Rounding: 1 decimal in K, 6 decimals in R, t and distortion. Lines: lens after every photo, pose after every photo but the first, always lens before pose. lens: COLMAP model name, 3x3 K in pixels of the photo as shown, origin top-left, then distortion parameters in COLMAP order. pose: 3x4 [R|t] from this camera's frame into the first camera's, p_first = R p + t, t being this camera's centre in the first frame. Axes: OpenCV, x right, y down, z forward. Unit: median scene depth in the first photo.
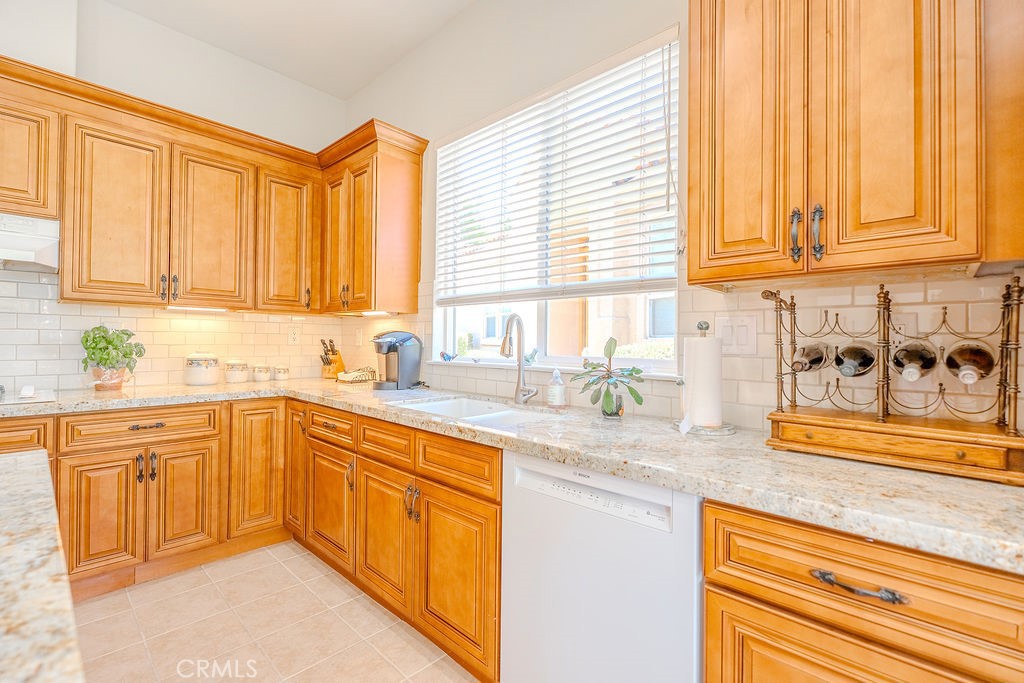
lens RADIAL K [[450.9, 0, 511.0], [0, 450.9, 340.9], [0, 0, 1]] dist [0.000939, 0.000467]
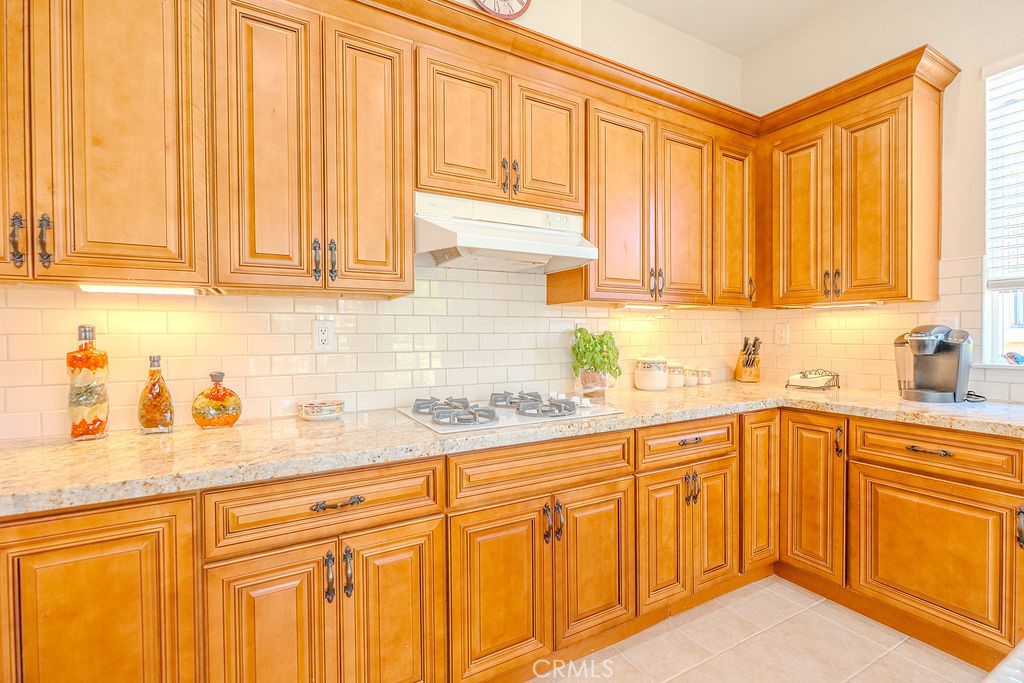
lens RADIAL K [[450.9, 0, 511.0], [0, 450.9, 340.9], [0, 0, 1]] dist [0.000939, 0.000467]
pose [[0.951287, -0.015980, -0.307894, -0.733821], [0.019757, 0.999763, 0.009154, -0.016709], [0.307675, -0.014791, 0.951377, 0.057403]]
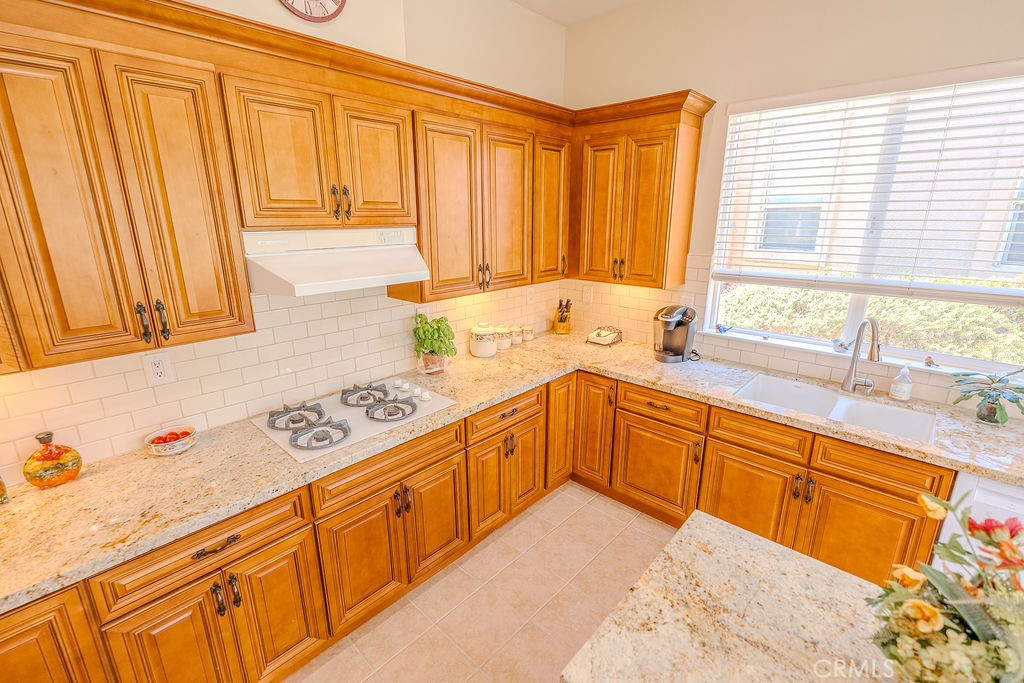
lens RADIAL K [[452.0, 0, 513.0], [0, 452.0, 340.0], [0, 0, 1]] dist [0.000037, -0.000910]
pose [[0.999822, -0.017952, 0.005798, -0.677746], [0.015738, 0.963181, 0.268391, -0.247334], [-0.010403, -0.268252, 0.963292, -0.036423]]
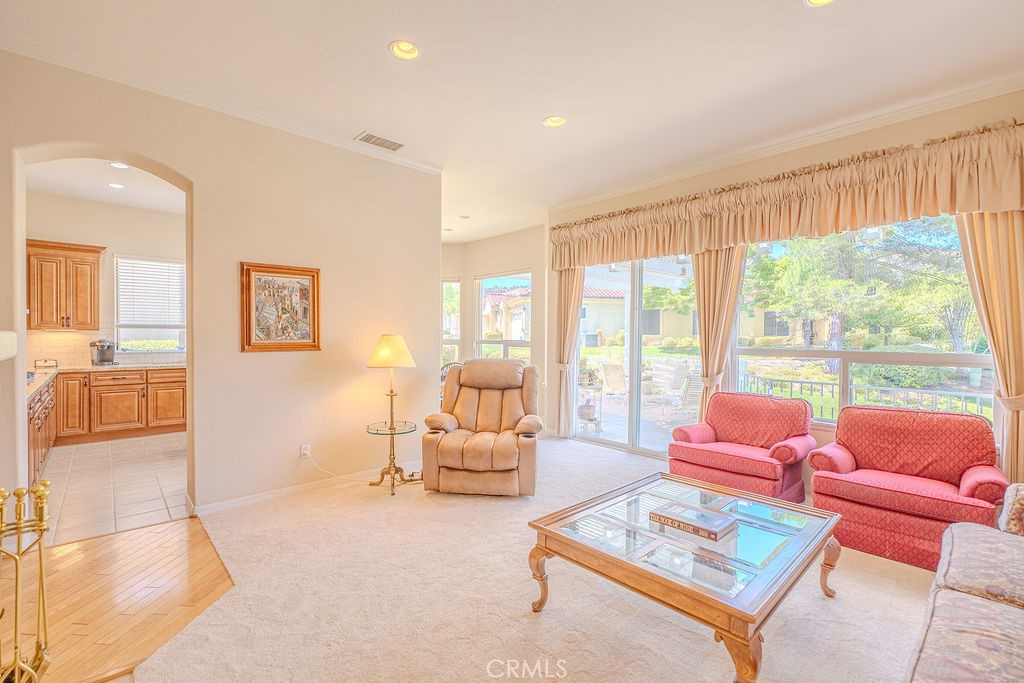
lens RADIAL K [[450.8, 0, 512.0], [0, 450.8, 341.5], [0, 0, 1]] dist [0.000666, 0.000556]
pose [[0.064638, -0.025776, 0.997576, -2.443078], [-0.011432, 0.999582, 0.026569, -0.097473], [-0.997843, -0.013121, 0.064316, -1.193774]]
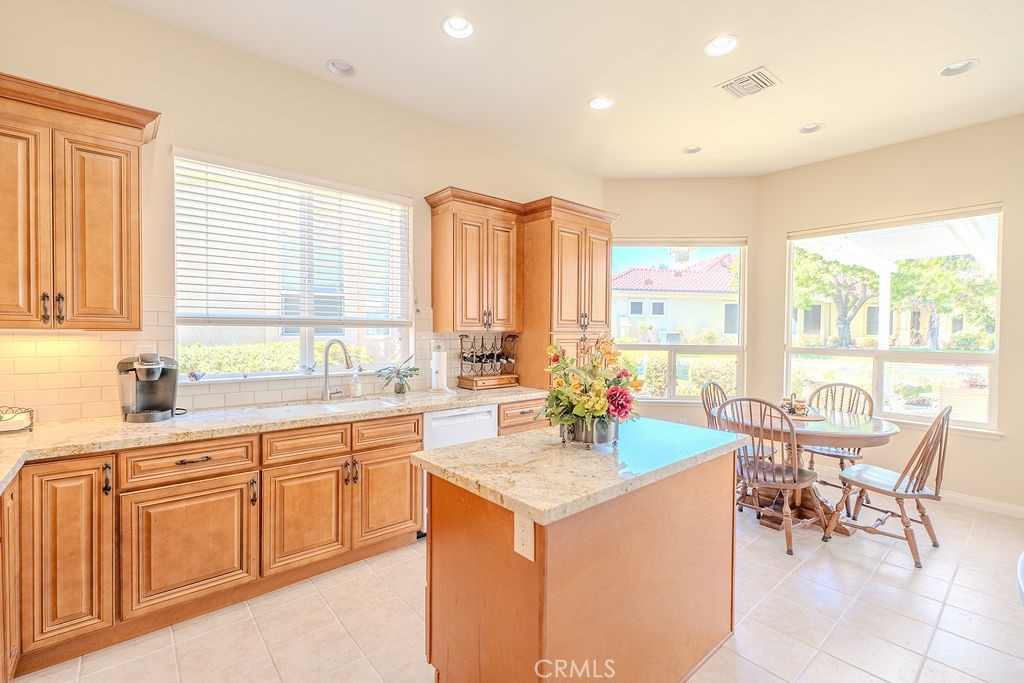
lens RADIAL K [[452.0, 0, 513.0], [0, 452.0, 340.0], [0, 0, 1]] dist [0.000037, -0.000910]
pose [[0.099382, -0.029034, 0.994626, -1.107468], [-0.008712, 0.999511, 0.030047, -0.084298], [-0.995011, -0.011651, 0.099080, 0.224900]]
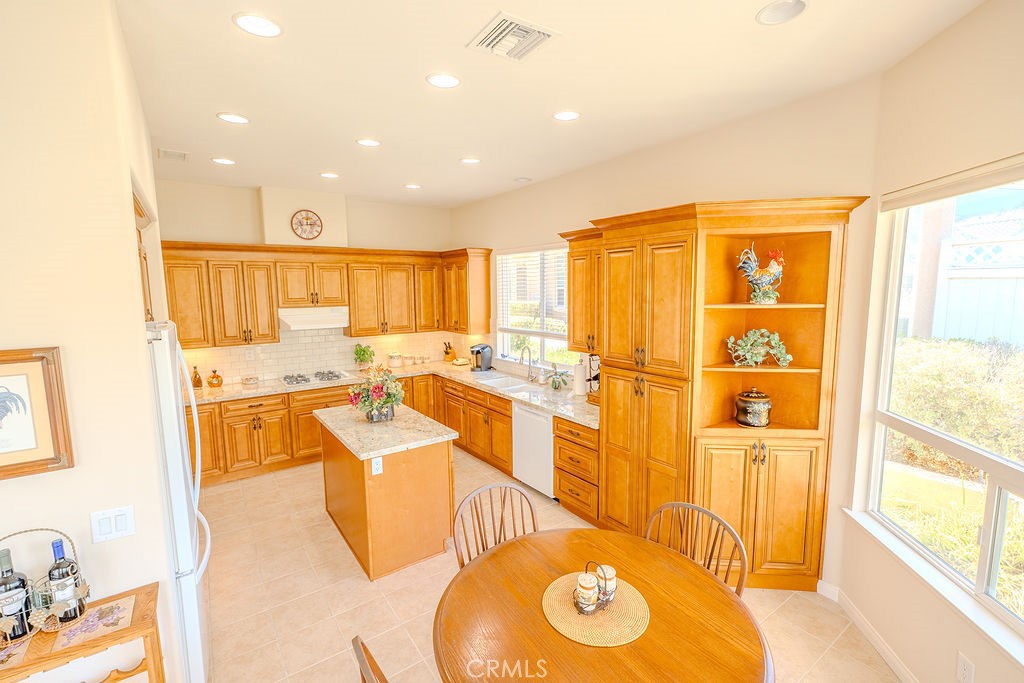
lens RADIAL K [[452.0, 0, 511.6], [0, 452.0, 341.3], [0, 0, 1]] dist [0.000023, -0.000697]
pose [[0.981037, 0.001529, -0.193815, 0.324082], [0.022138, 0.992541, 0.119885, -0.302181], [0.192553, -0.121903, 0.973685, -1.110461]]
